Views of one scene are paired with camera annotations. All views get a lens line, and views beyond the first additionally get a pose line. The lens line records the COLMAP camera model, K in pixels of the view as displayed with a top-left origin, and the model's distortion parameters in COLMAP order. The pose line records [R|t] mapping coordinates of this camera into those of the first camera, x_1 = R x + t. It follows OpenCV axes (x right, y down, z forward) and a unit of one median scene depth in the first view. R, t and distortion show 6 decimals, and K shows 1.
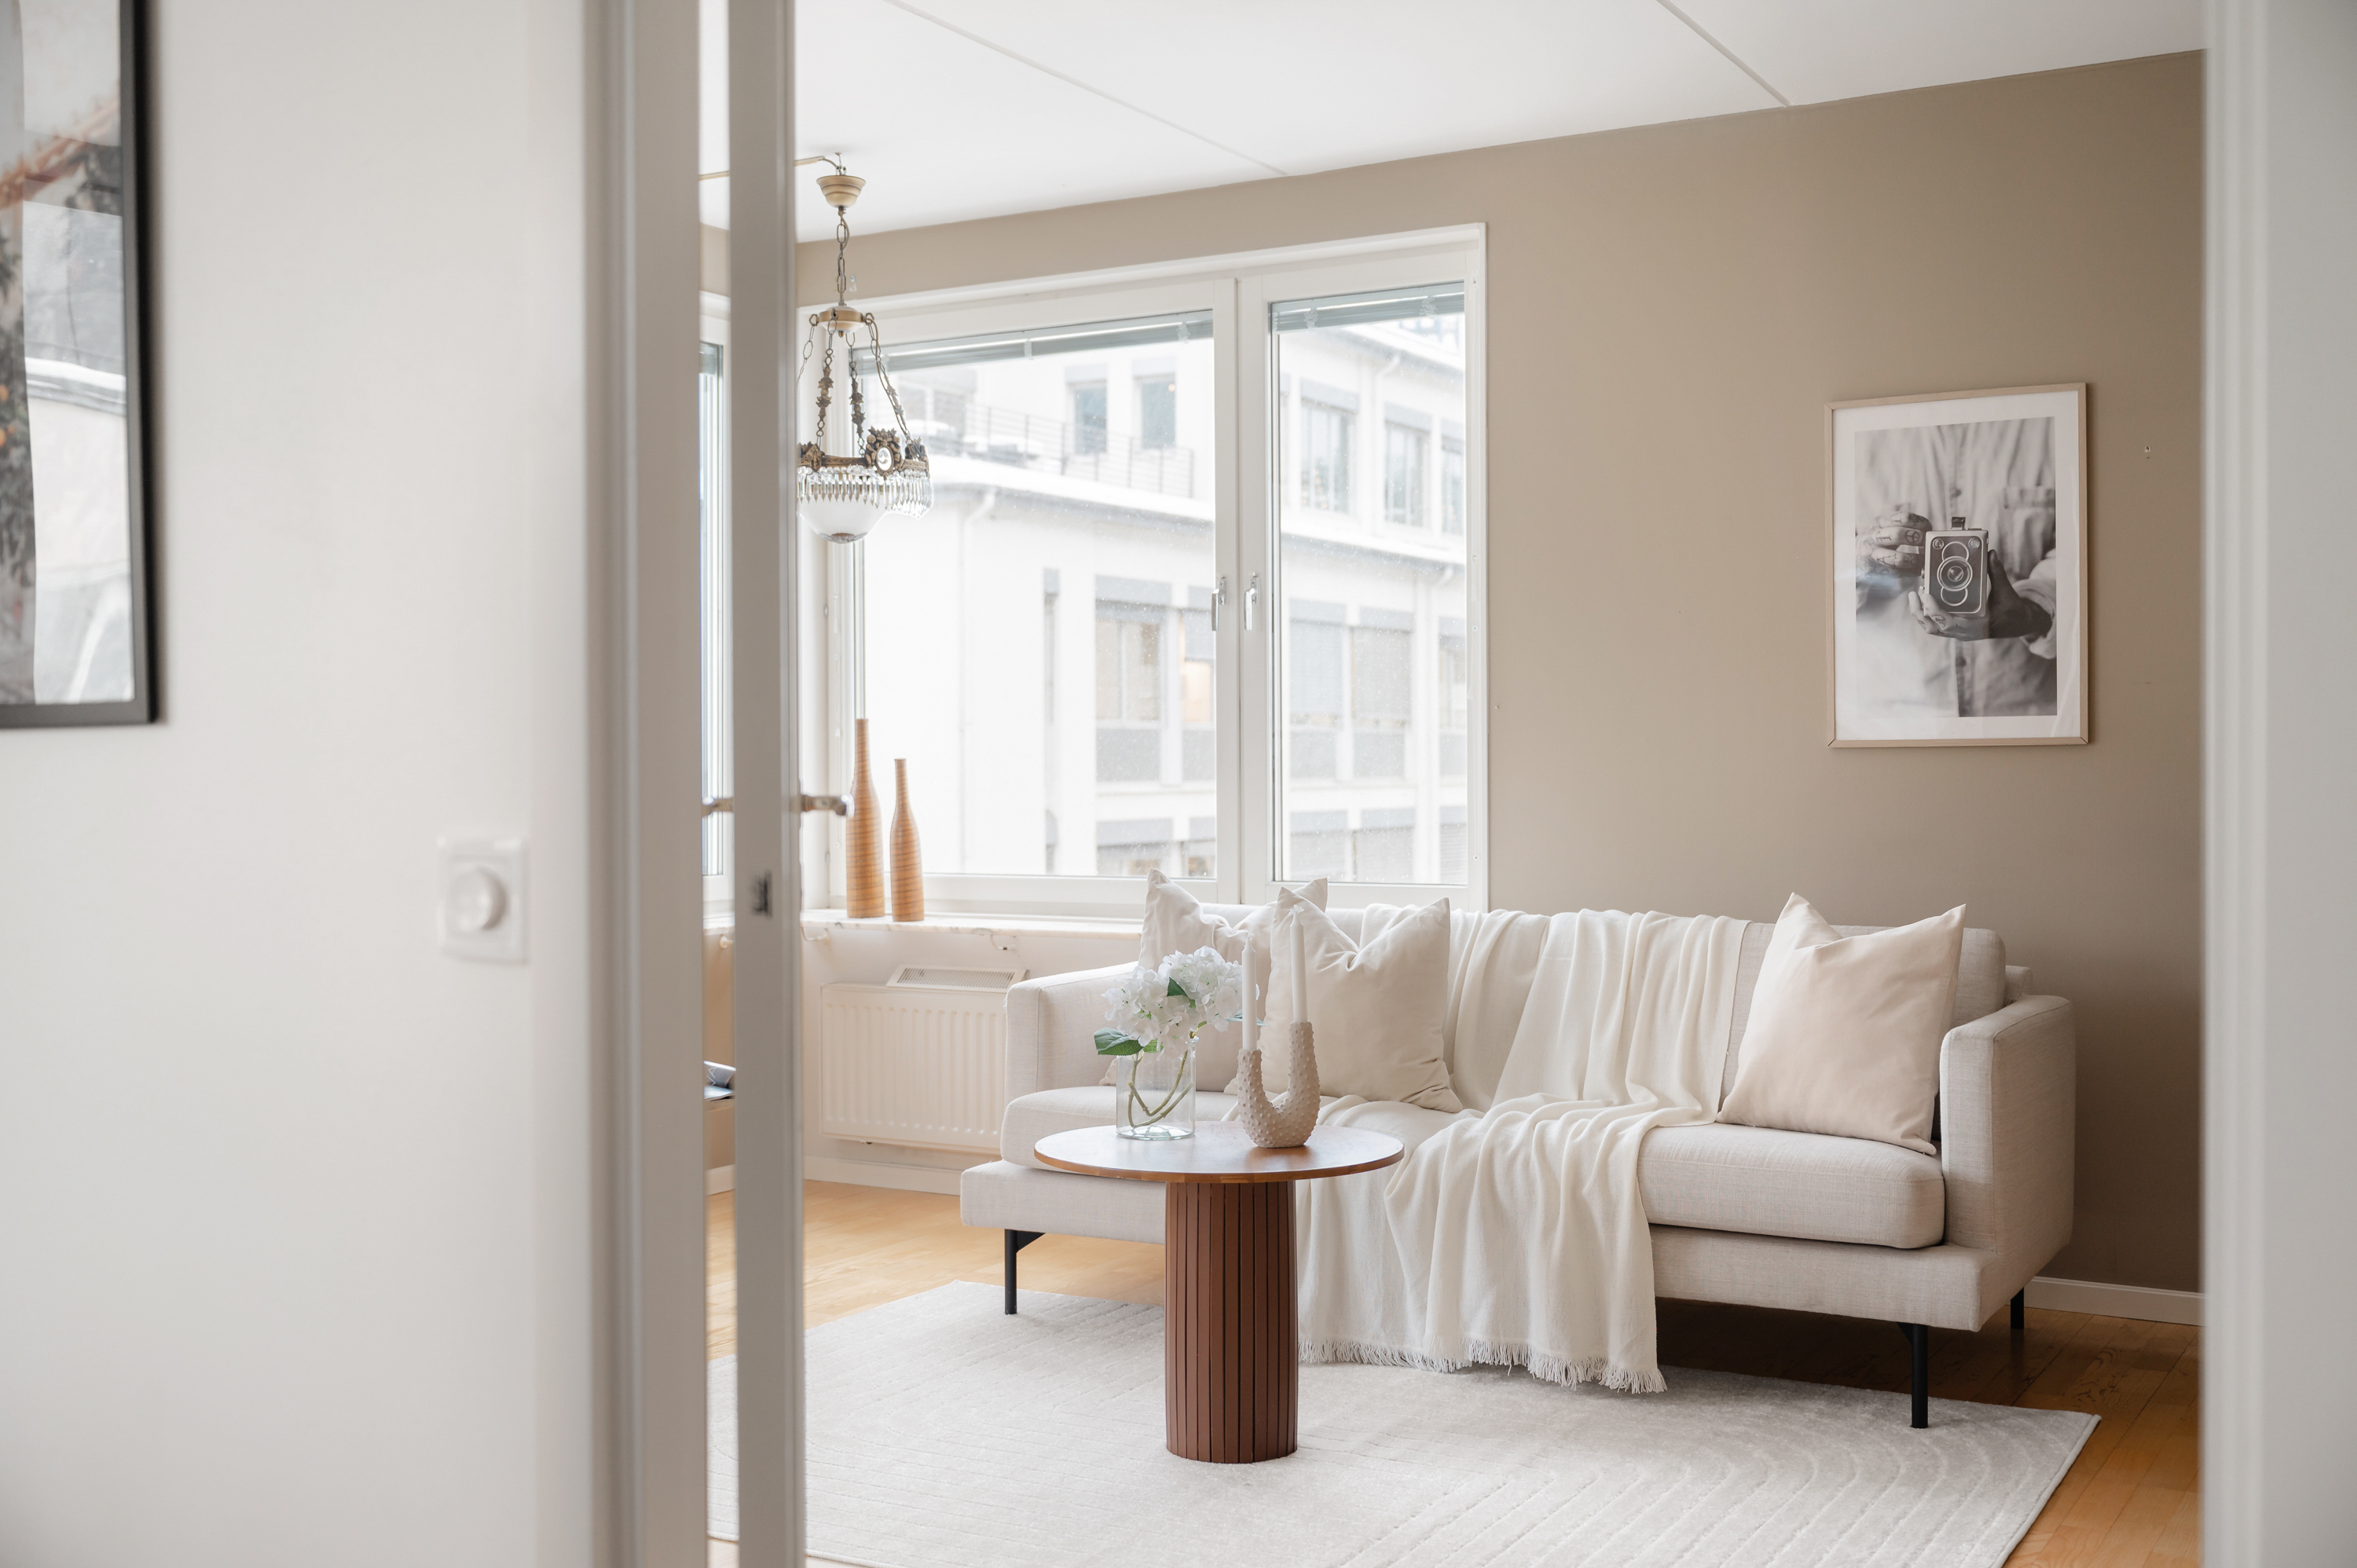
lens RADIAL K [[2481.3, 0, 1168.9], [0, 2481.3, 777.6], [0, 0, 1]] dist [0.000536, 0.005007]
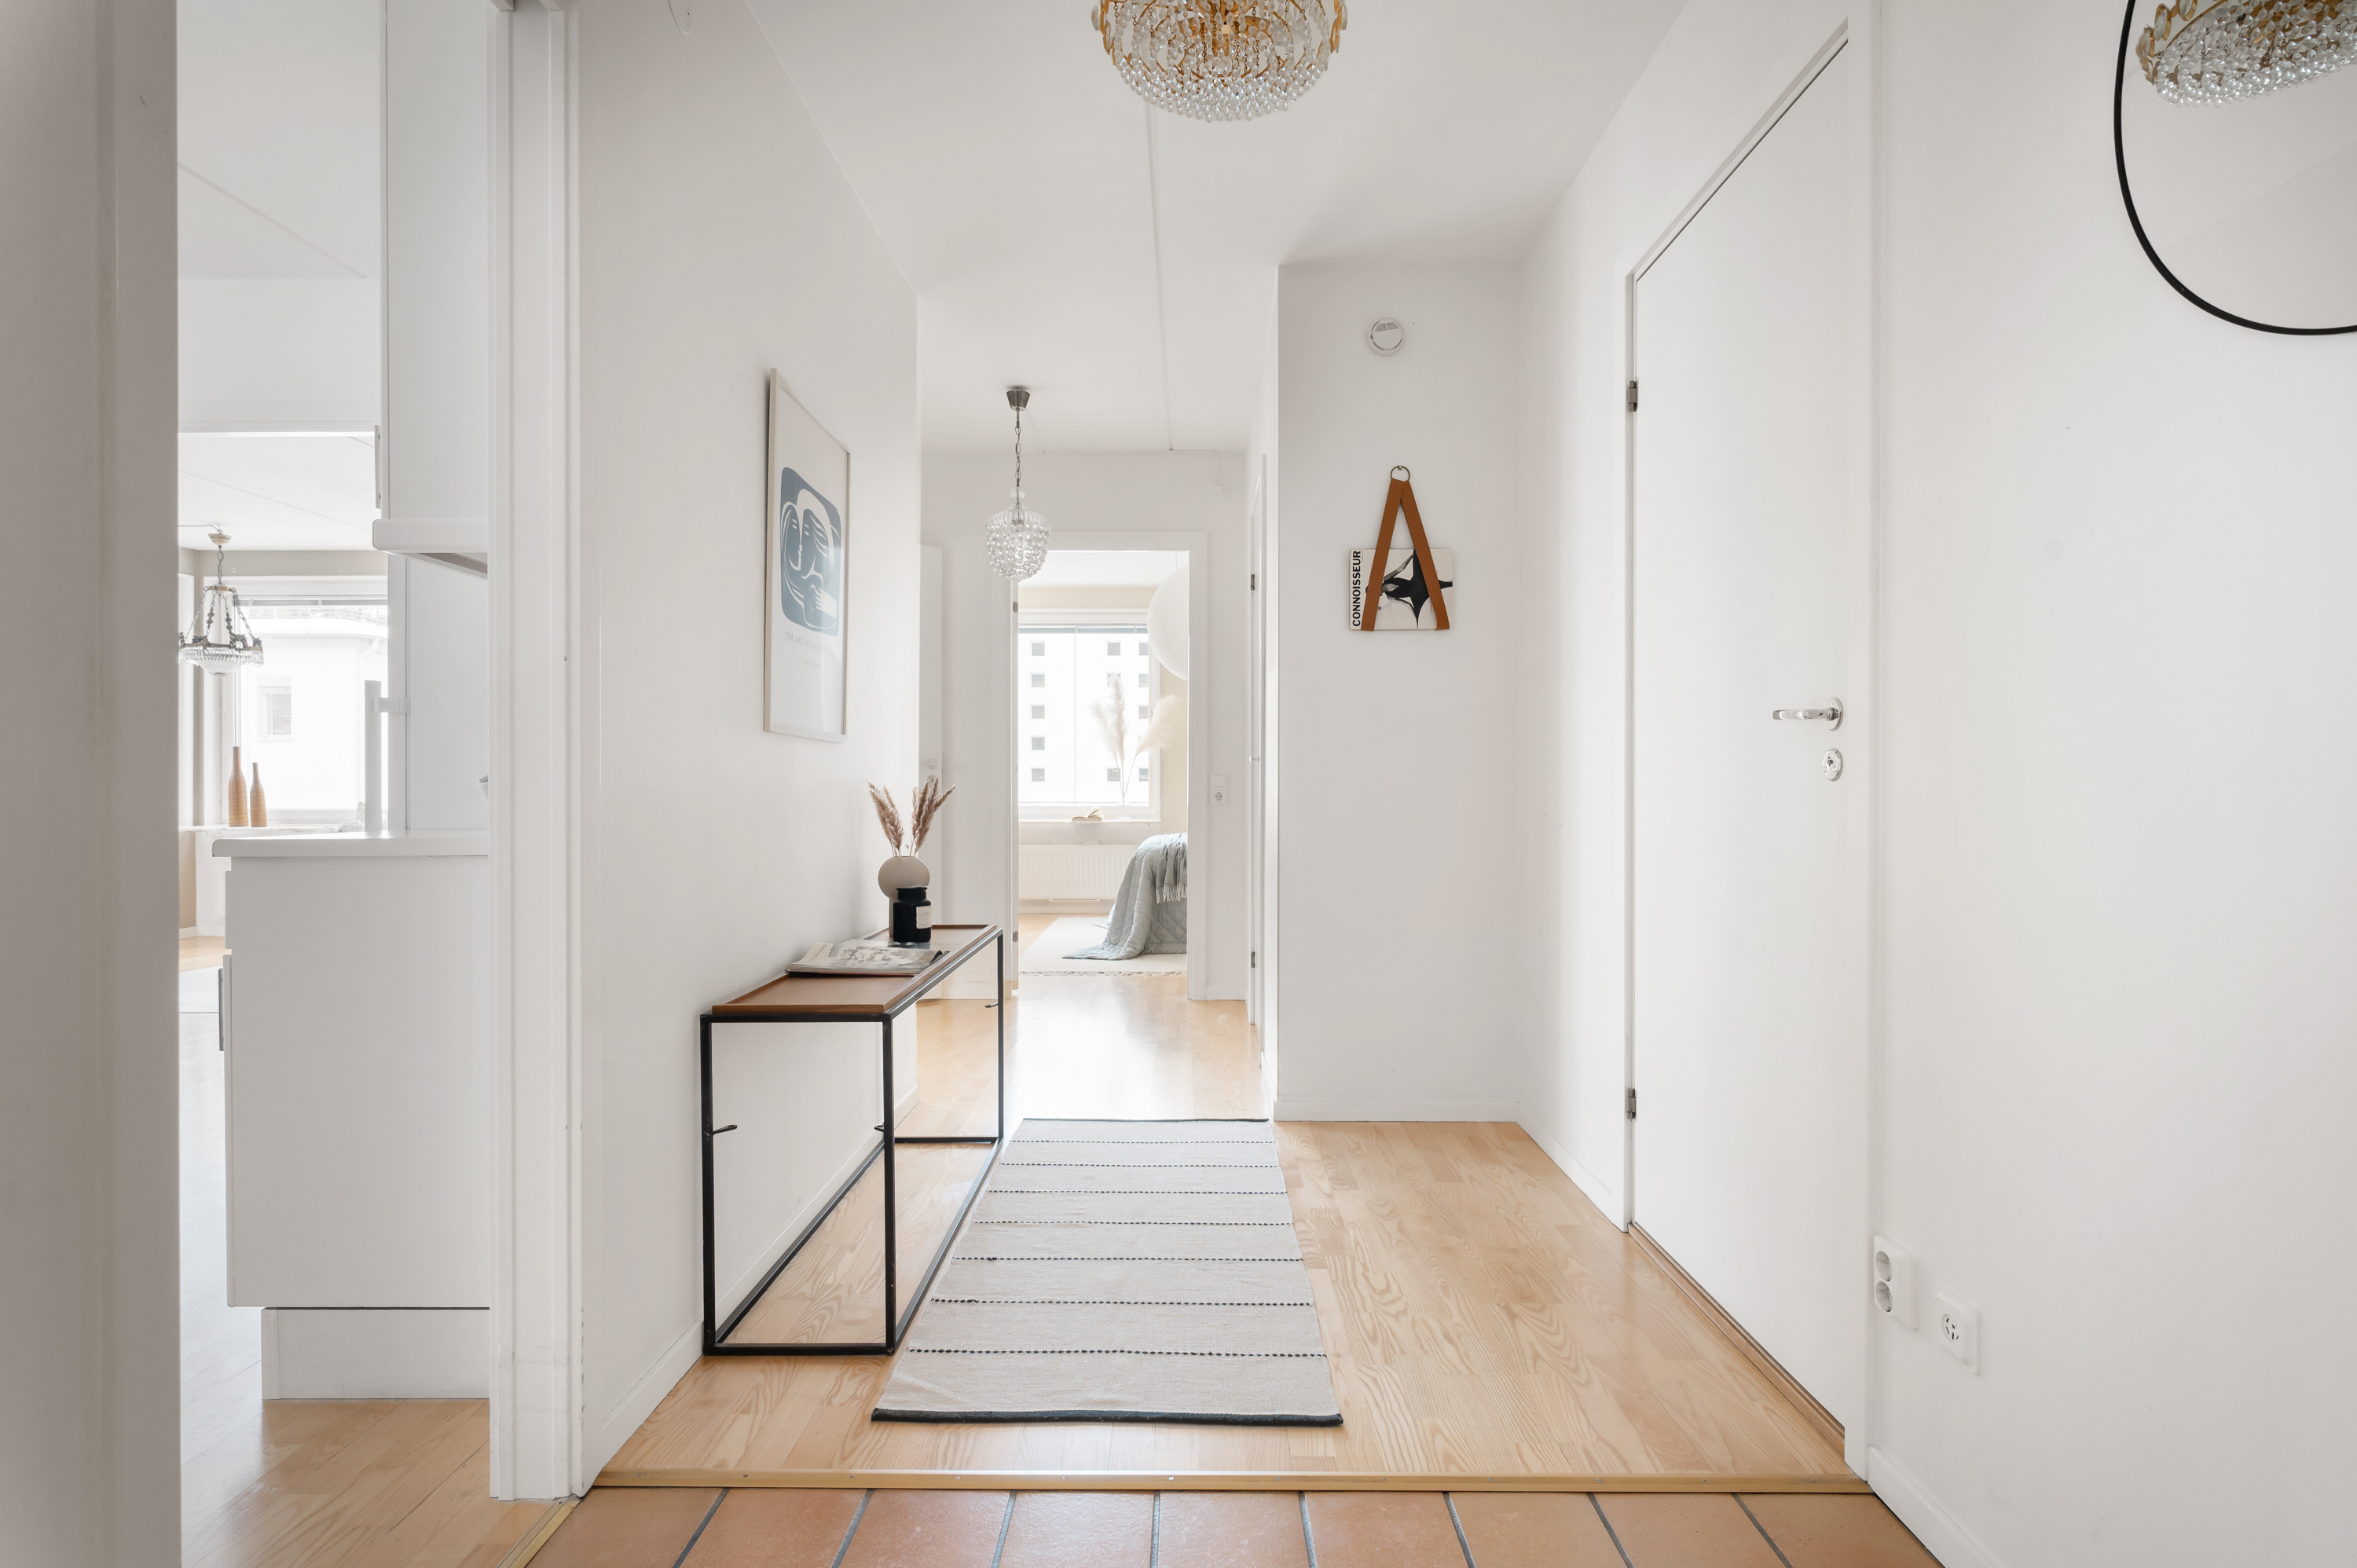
lens RADIAL K [[1164.2, 0, 1178.5], [0, 1164.2, 784.0], [0, 0, 1]] dist [0.000877, 0.000141]
pose [[0.870973, 0.003365, 0.491320, 0.159198], [0.000506, 0.999970, -0.007745, 0.029969], [-0.491331, 0.006994, 0.870945, -0.608098]]
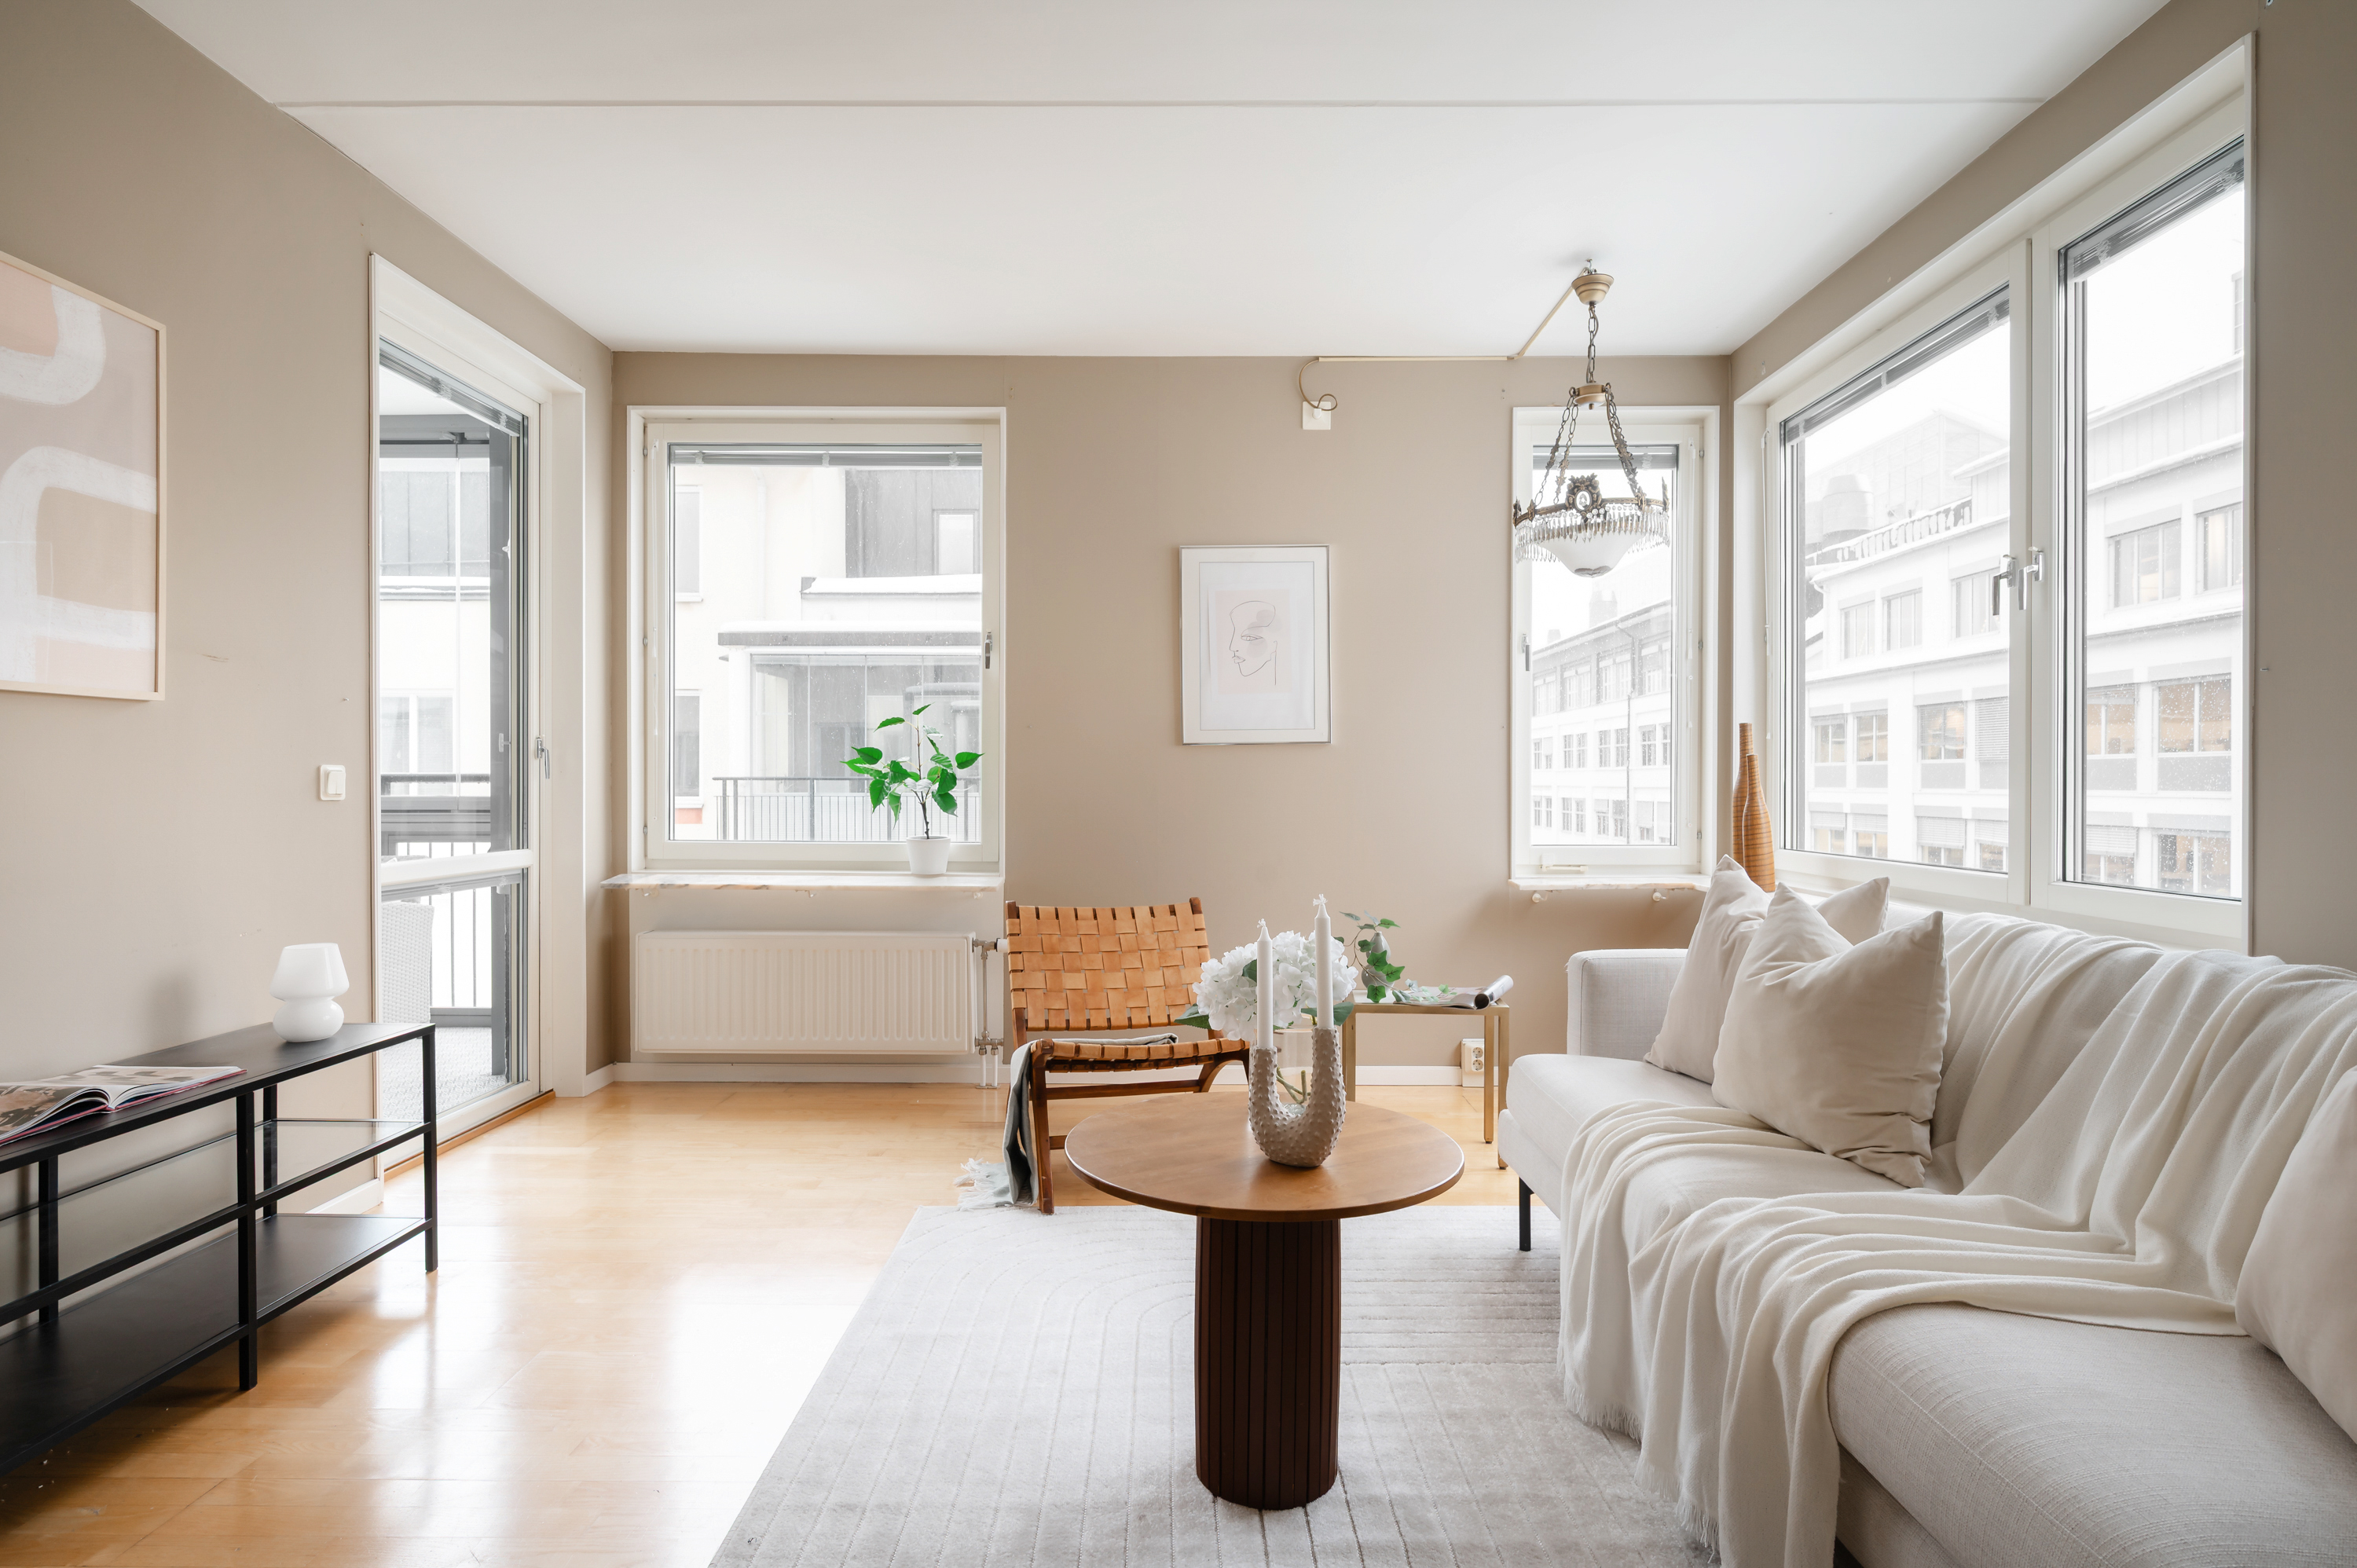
lens RADIAL K [[1196.0, 0, 1181.3], [0, 1196.0, 787.4], [0, 0, 1]] dist [-0.001513, -0.001626]
pose [[0.491438, 0.008880, -0.870867, 0.322409], [-0.008423, 0.999950, 0.005444, 0.008835], [0.870872, 0.004660, 0.491488, 0.604823]]
